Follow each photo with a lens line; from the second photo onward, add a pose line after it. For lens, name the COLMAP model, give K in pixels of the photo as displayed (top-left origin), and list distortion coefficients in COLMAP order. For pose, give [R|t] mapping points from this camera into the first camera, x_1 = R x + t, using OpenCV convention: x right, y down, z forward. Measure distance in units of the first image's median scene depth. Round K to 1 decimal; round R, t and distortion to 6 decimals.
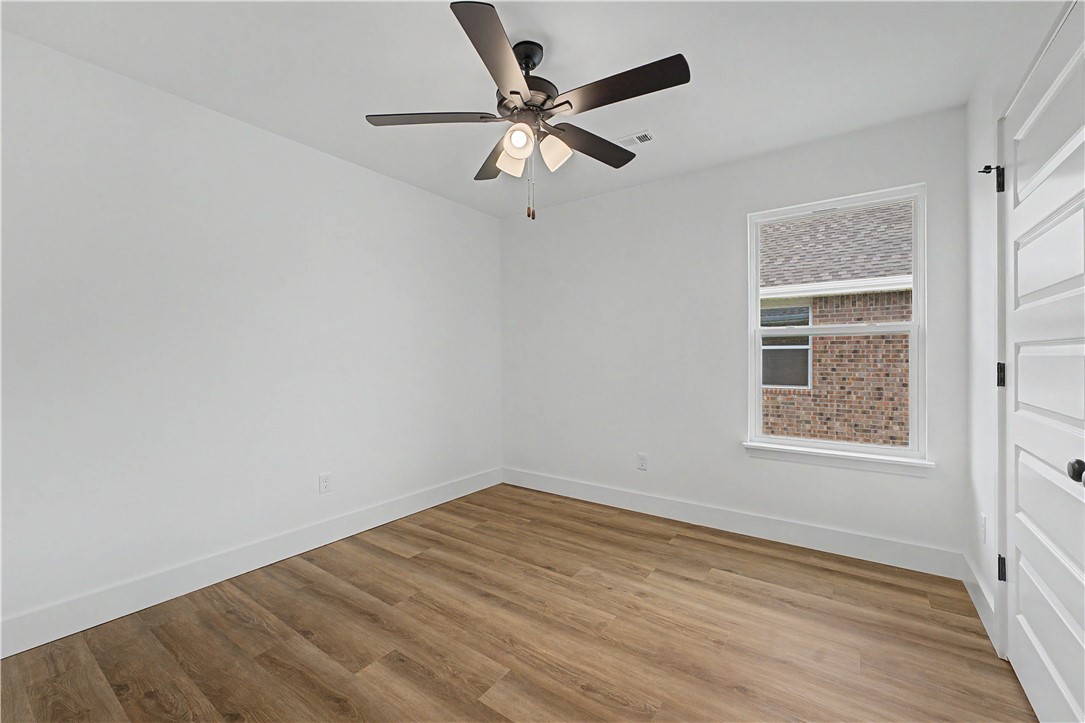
lens RADIAL K [[443.2, 0, 545.0], [0, 443.2, 363.6], [0, 0, 1]] dist [0.004519, -0.000660]
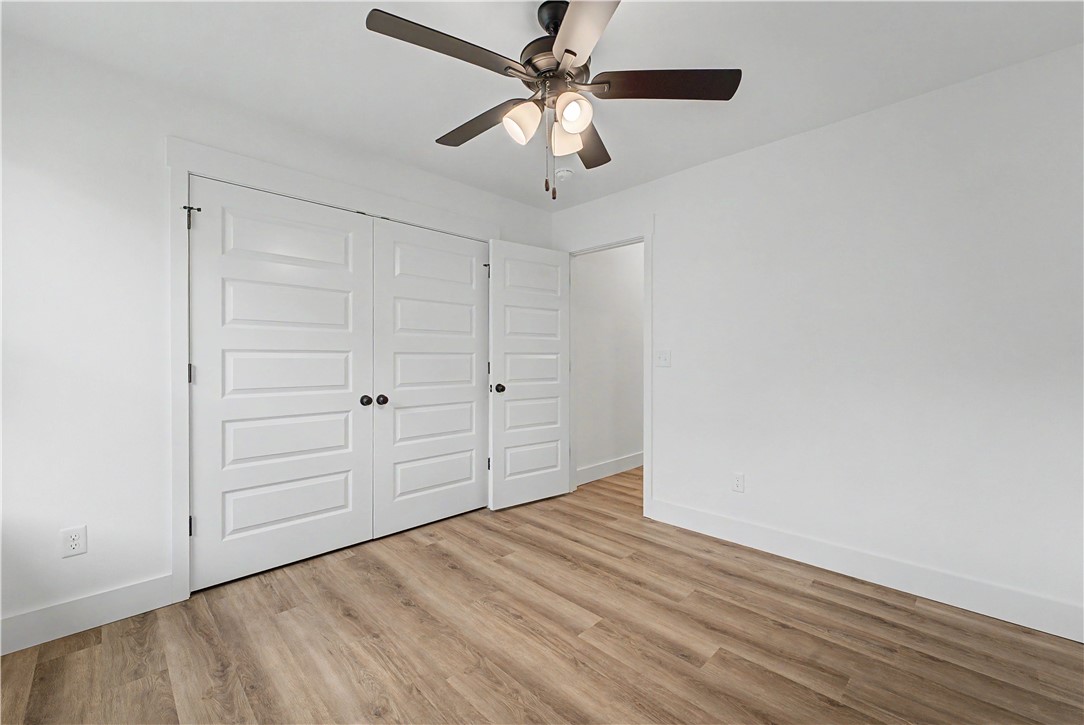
lens RADIAL K [[442.8, 0, 544.3], [0, 442.8, 359.3], [0, 0, 1]] dist [0.004519, -0.000660]
pose [[-0.986017, 0.002822, 0.166620, -0.135784], [0.006154, 0.999791, 0.019484, -0.024986], [-0.166530, 0.020237, -0.985829, 1.562698]]
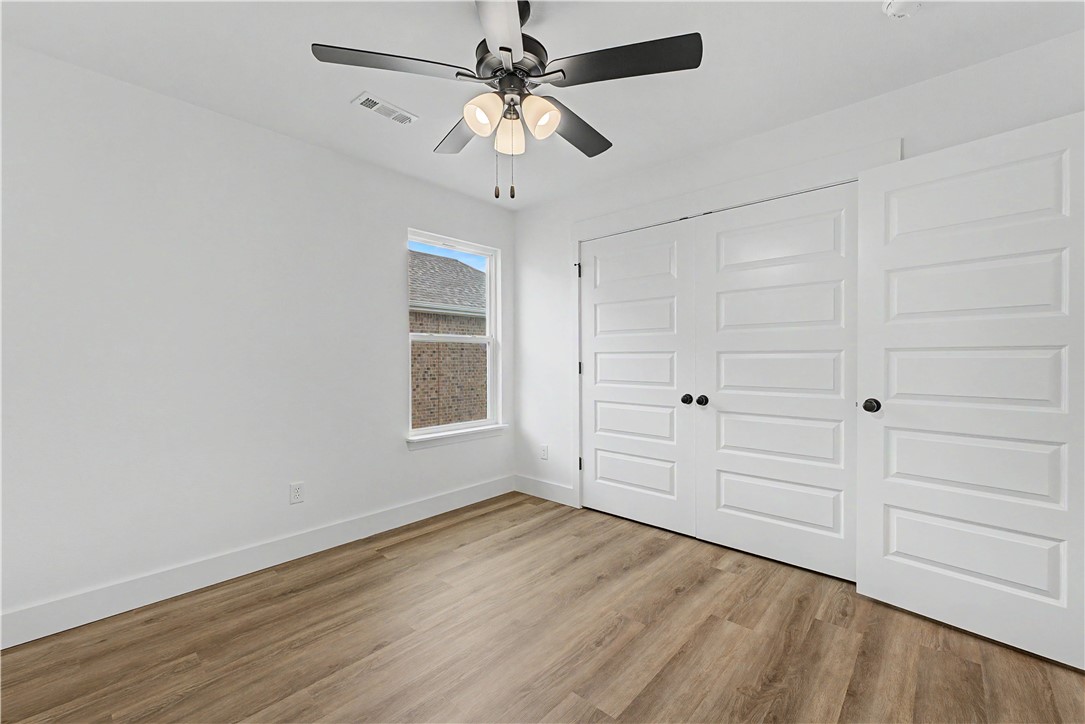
lens RADIAL K [[443.2, 0, 545.5], [0, 443.2, 363.3], [0, 0, 1]] dist [0.004519, -0.000660]
pose [[0.113267, -0.004954, 0.993552, -0.745354], [0.015787, 0.999870, 0.003185, -0.002662], [-0.993439, 0.015324, 0.113330, 0.697259]]
